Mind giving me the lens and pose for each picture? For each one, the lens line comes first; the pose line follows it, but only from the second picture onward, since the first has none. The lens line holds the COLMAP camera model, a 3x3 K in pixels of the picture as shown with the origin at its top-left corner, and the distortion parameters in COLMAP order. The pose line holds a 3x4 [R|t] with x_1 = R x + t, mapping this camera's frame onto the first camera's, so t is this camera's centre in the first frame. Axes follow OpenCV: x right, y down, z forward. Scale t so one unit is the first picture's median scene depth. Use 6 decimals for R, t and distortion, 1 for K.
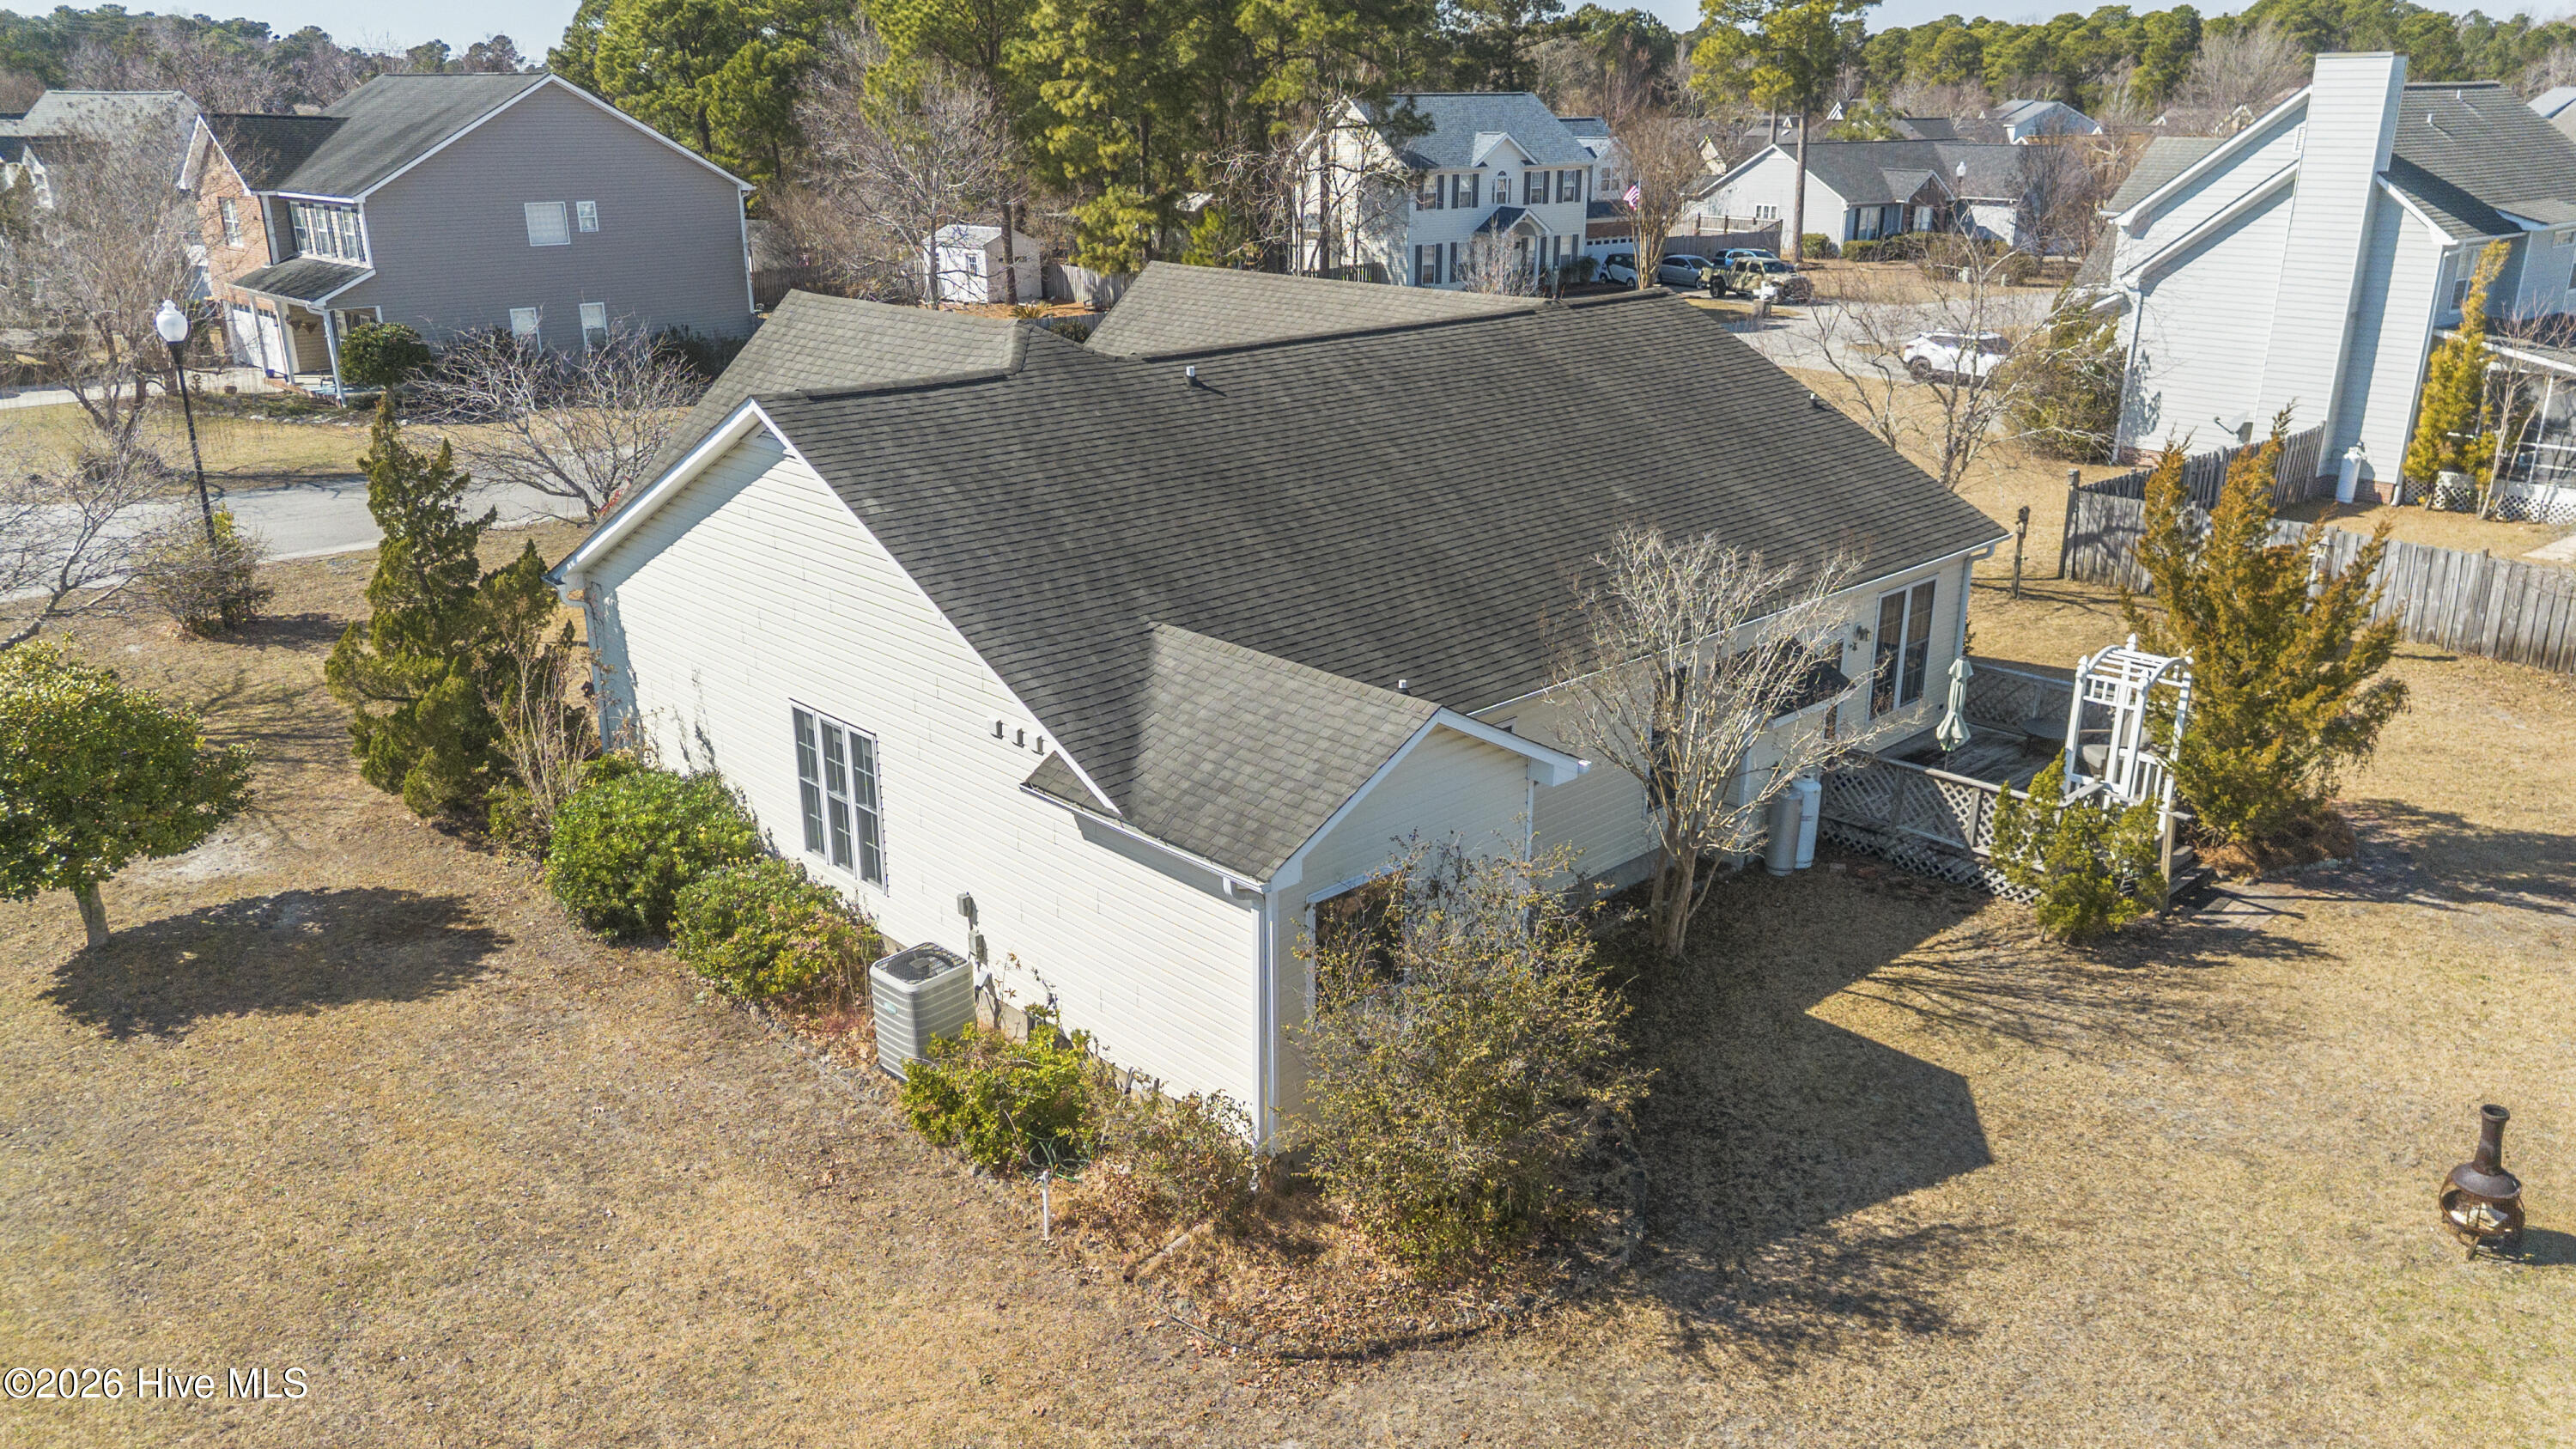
lens RADIAL K [[1861.9, 0, 1284.3], [0, 1861.9, 700.0], [0, 0, 1]] dist [0.051671, -0.042610]
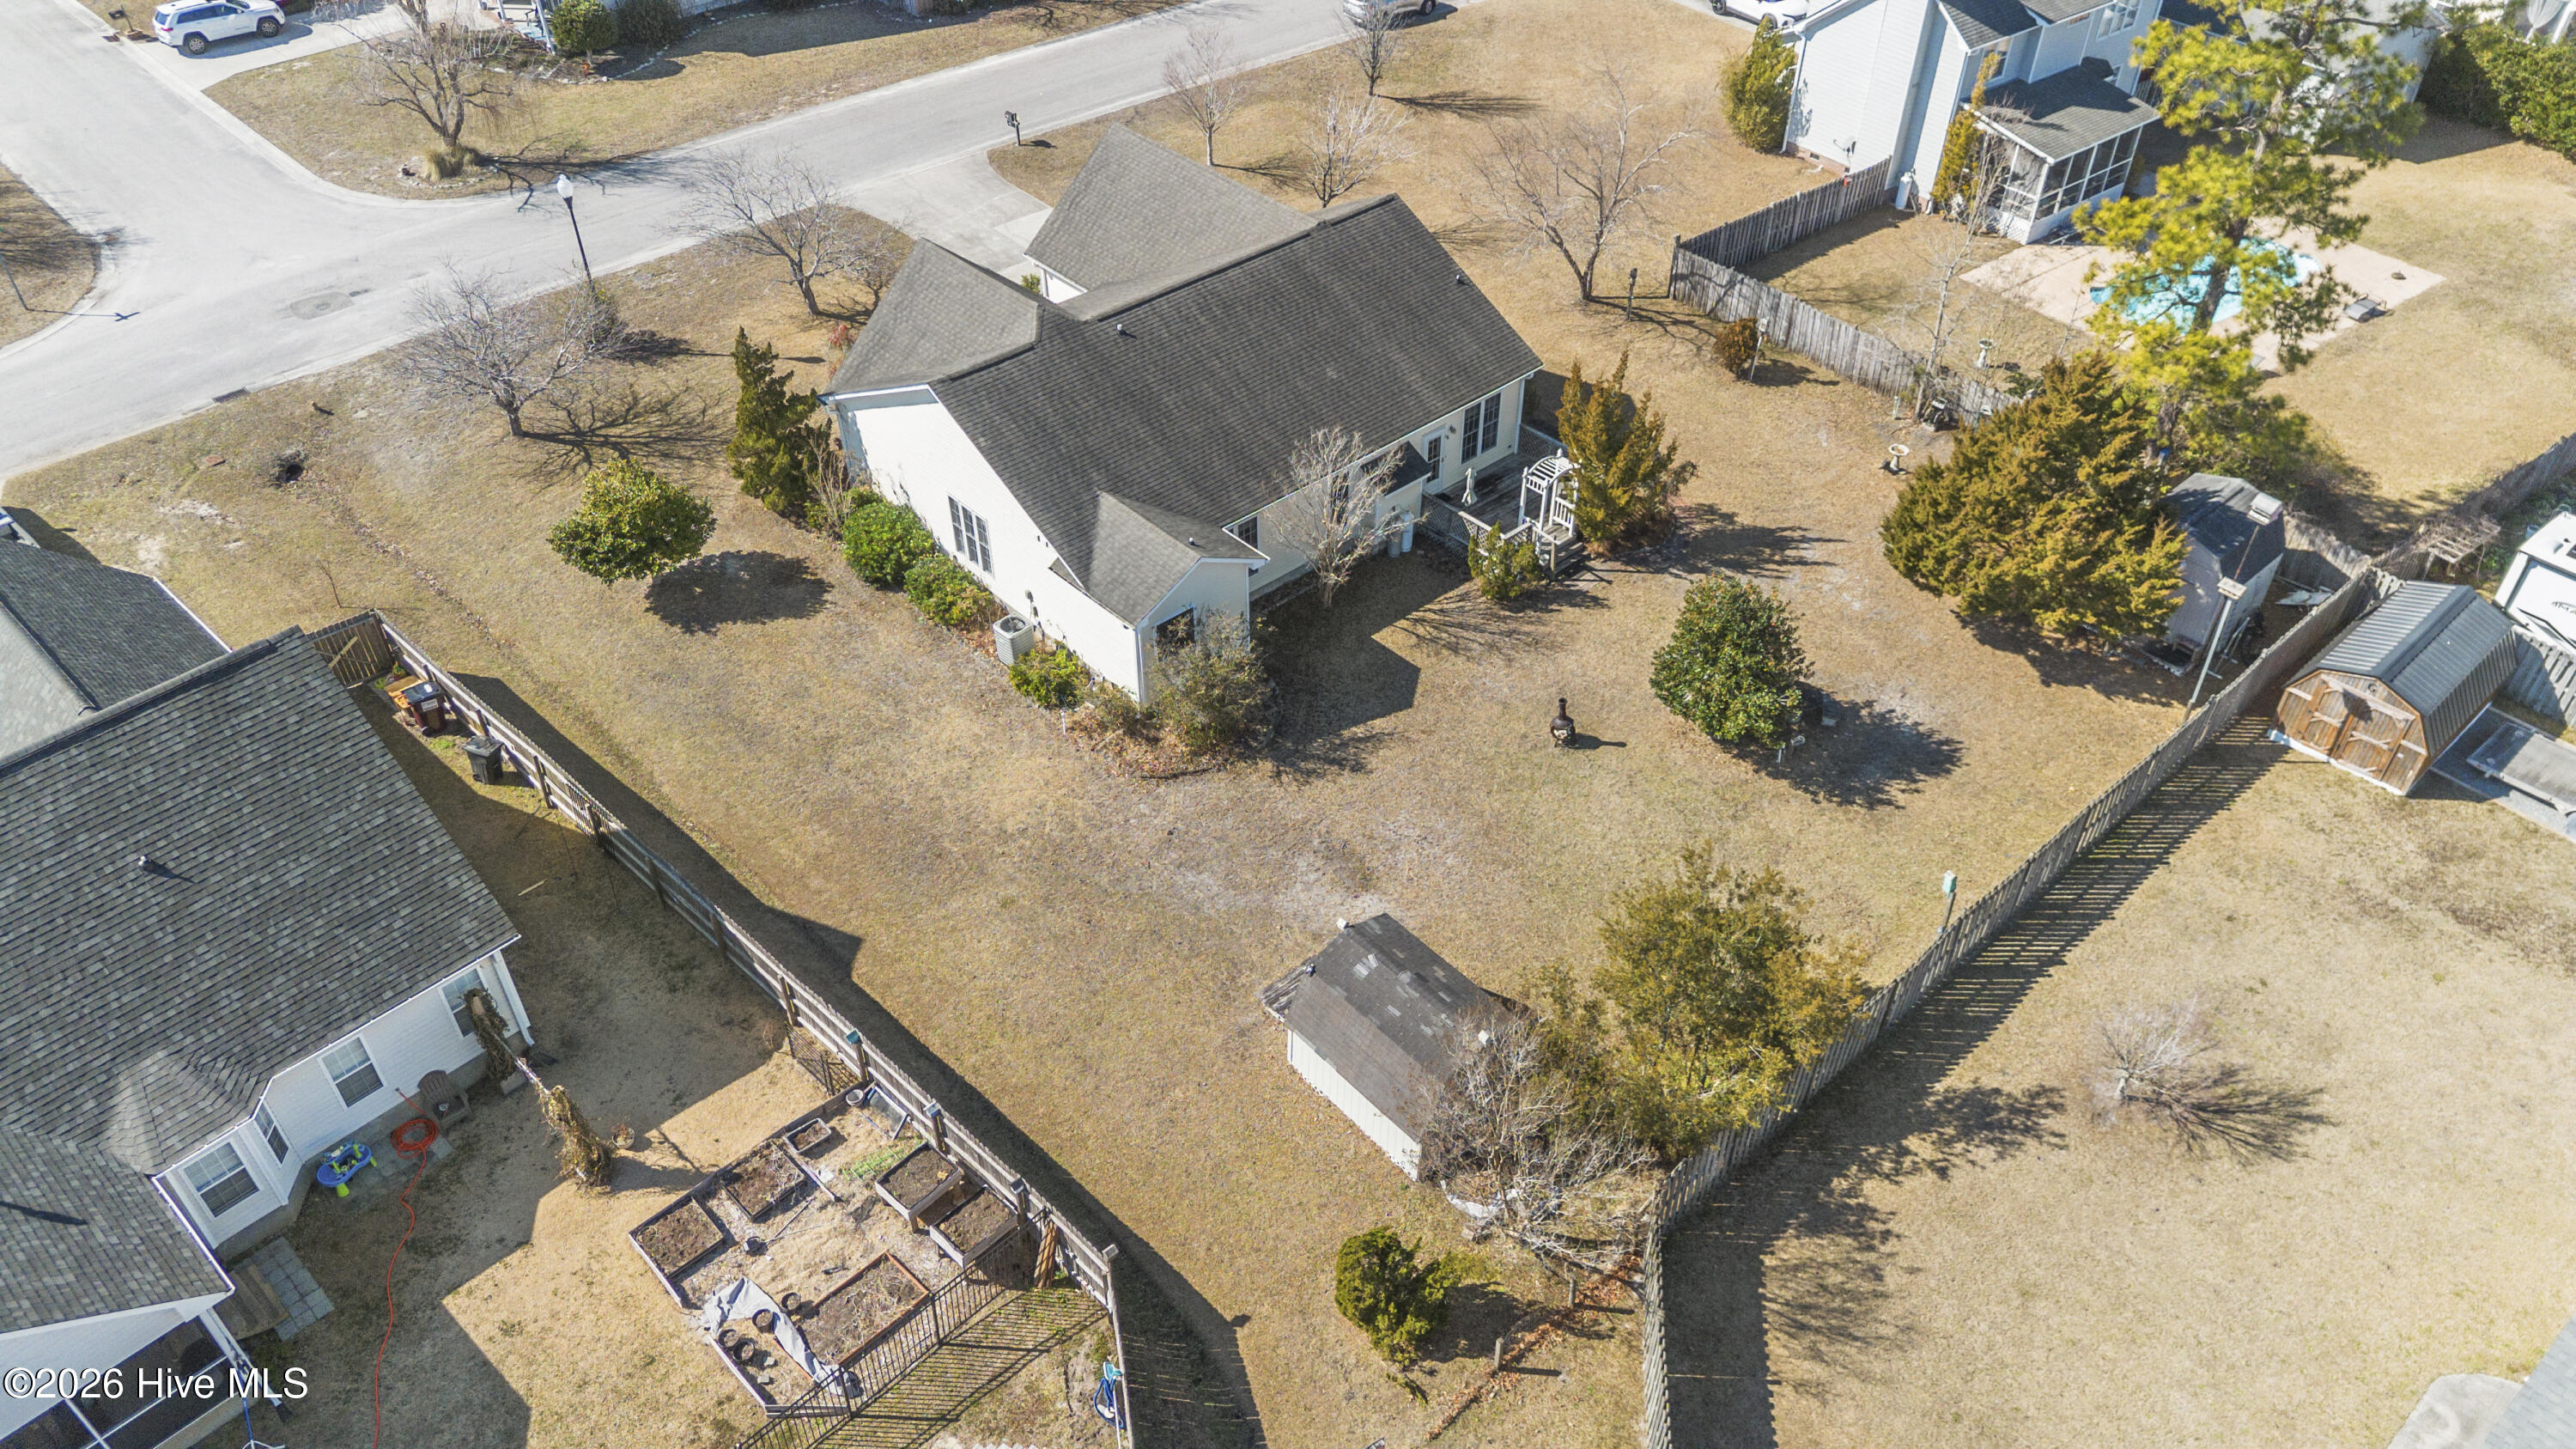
lens RADIAL K [[1856.2, 0, 1292.3], [0, 1856.2, 731.6], [0, 0, 1]] dist [0.056156, -0.051269]
pose [[0.999772, 0.014958, -0.015207, 0.206936], [-0.007966, 0.923167, 0.384316, -0.634212], [0.019787, -0.384107, 0.923076, -1.263147]]
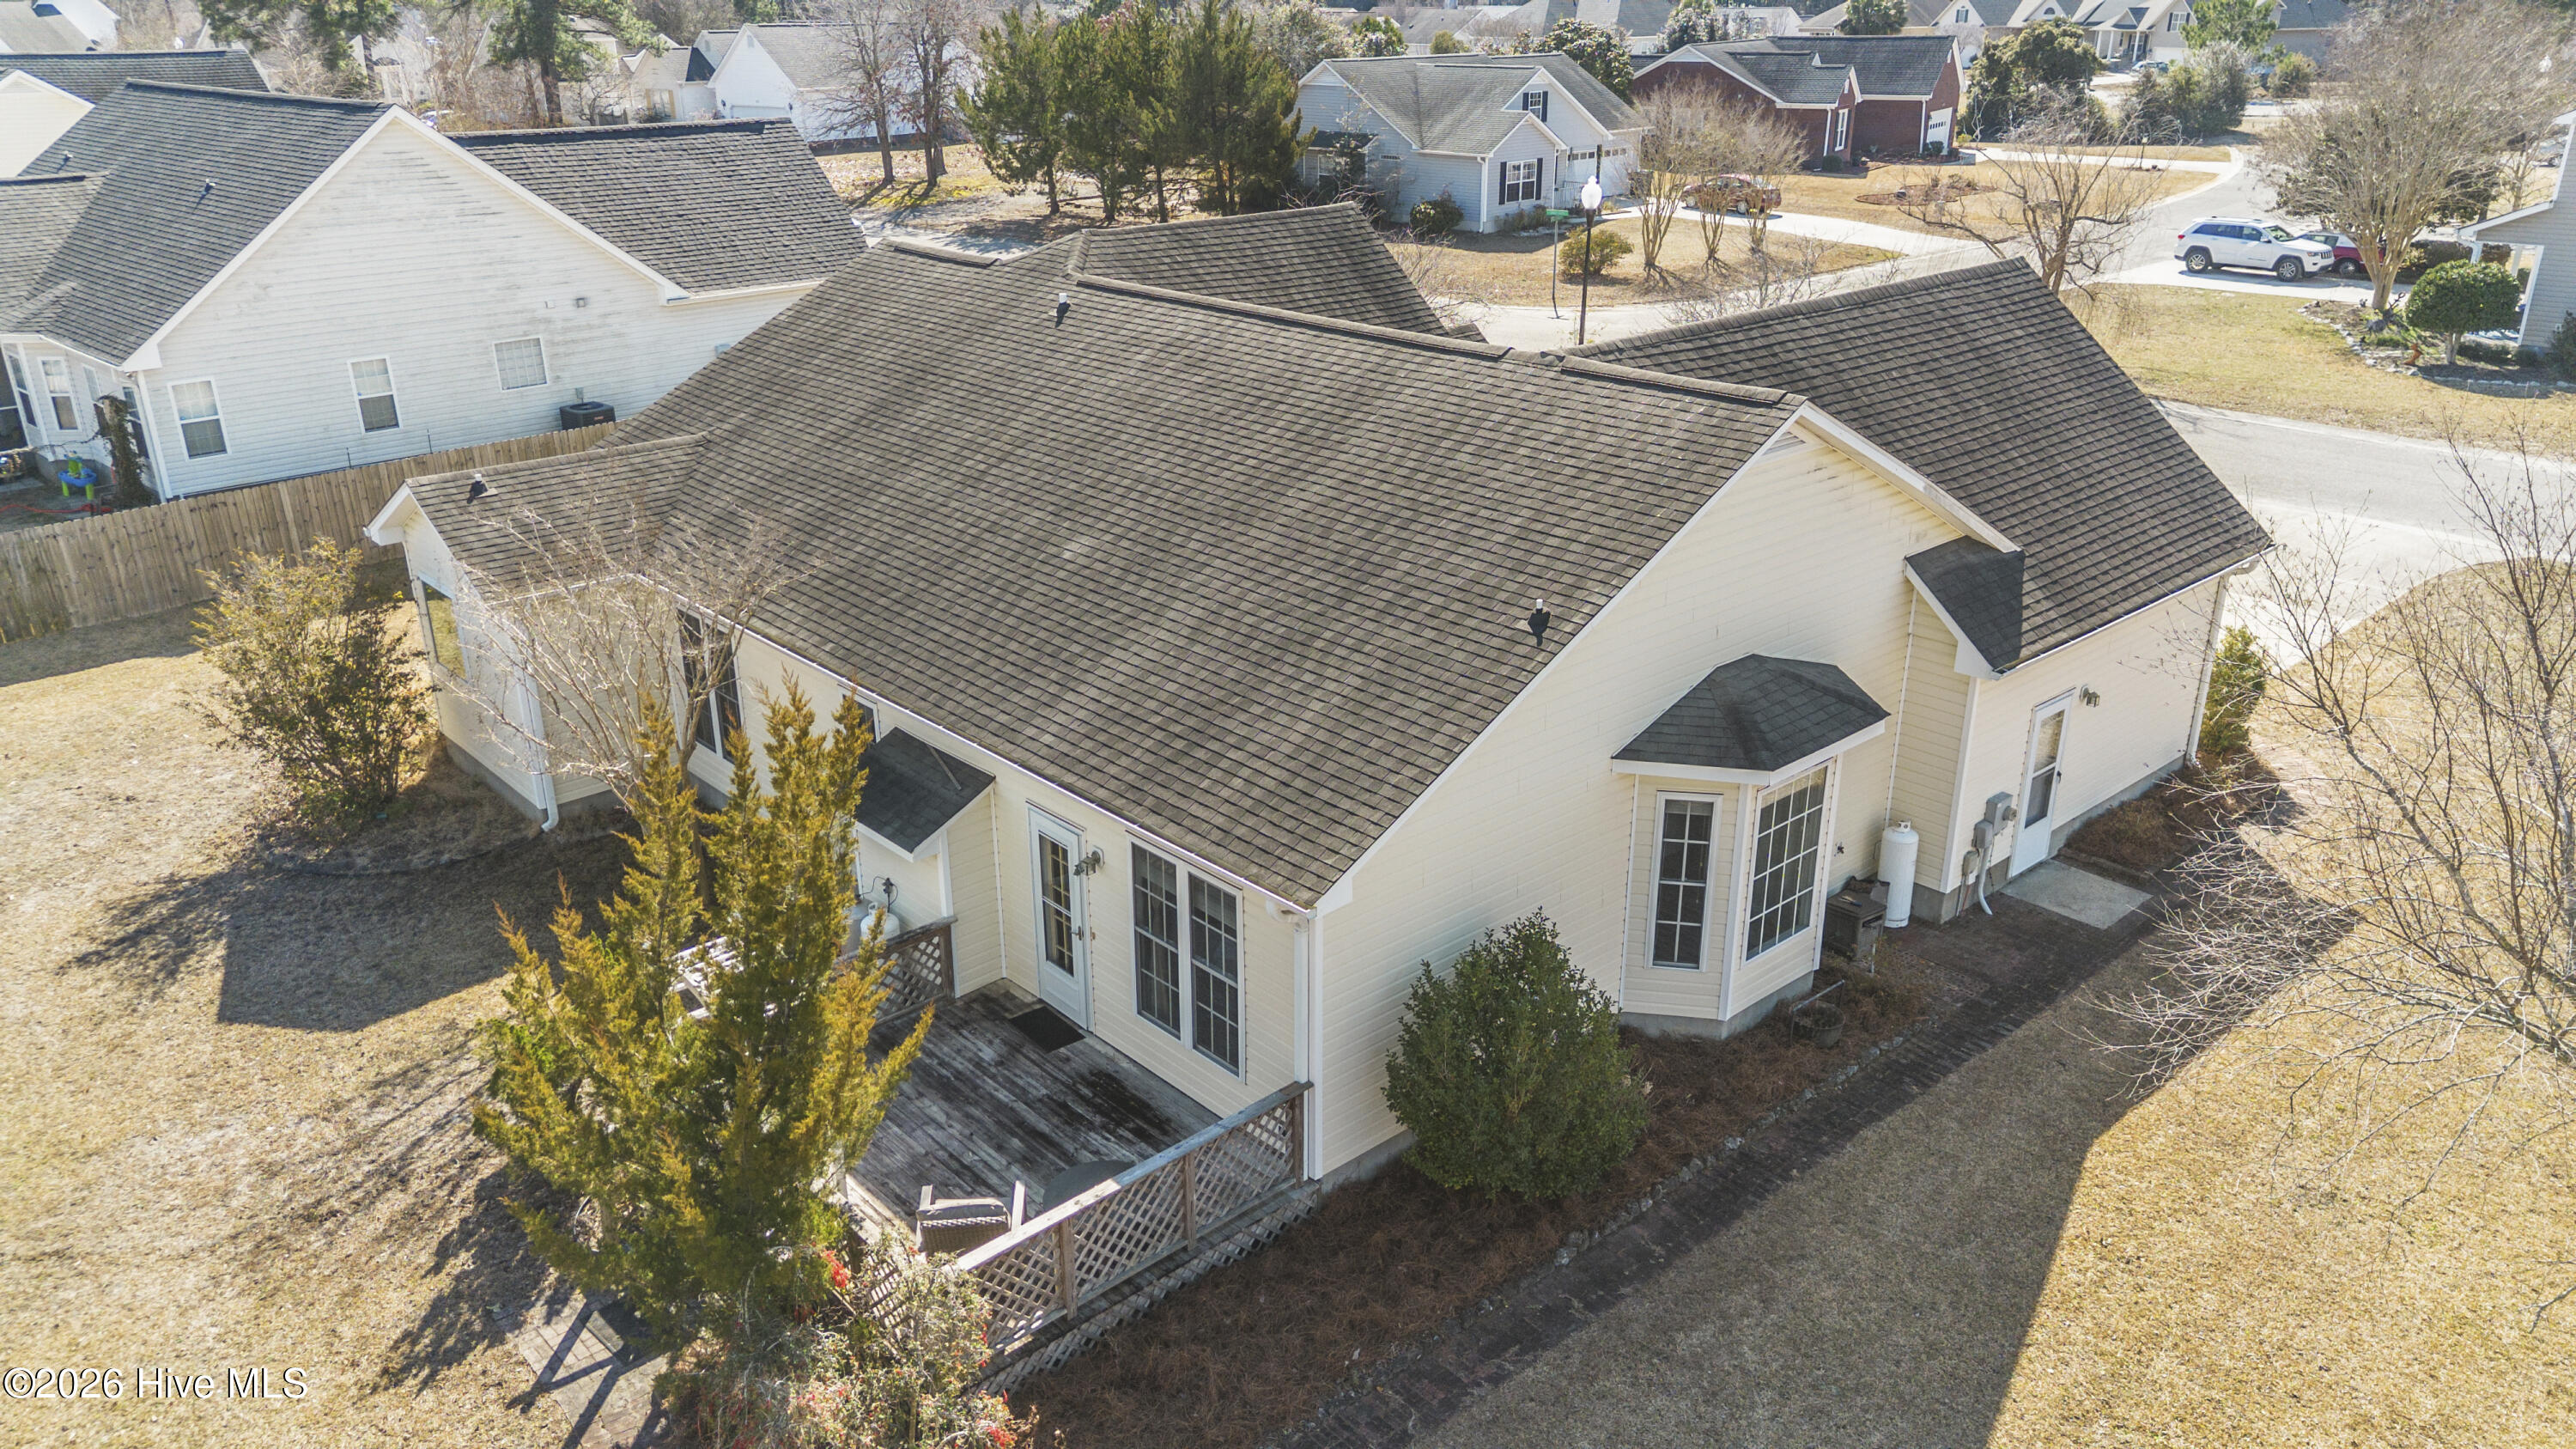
lens RADIAL K [[1824.2, 0, 1288.0], [0, 1824.2, 724.5], [0, 0, 1]] dist [0.048022, -0.002203]
pose [[-0.025687, 0.373652, -0.927213, 1.109991], [-0.301032, 0.881575, 0.363600, -0.421155], [0.953268, 0.288460, 0.089836, 1.223898]]
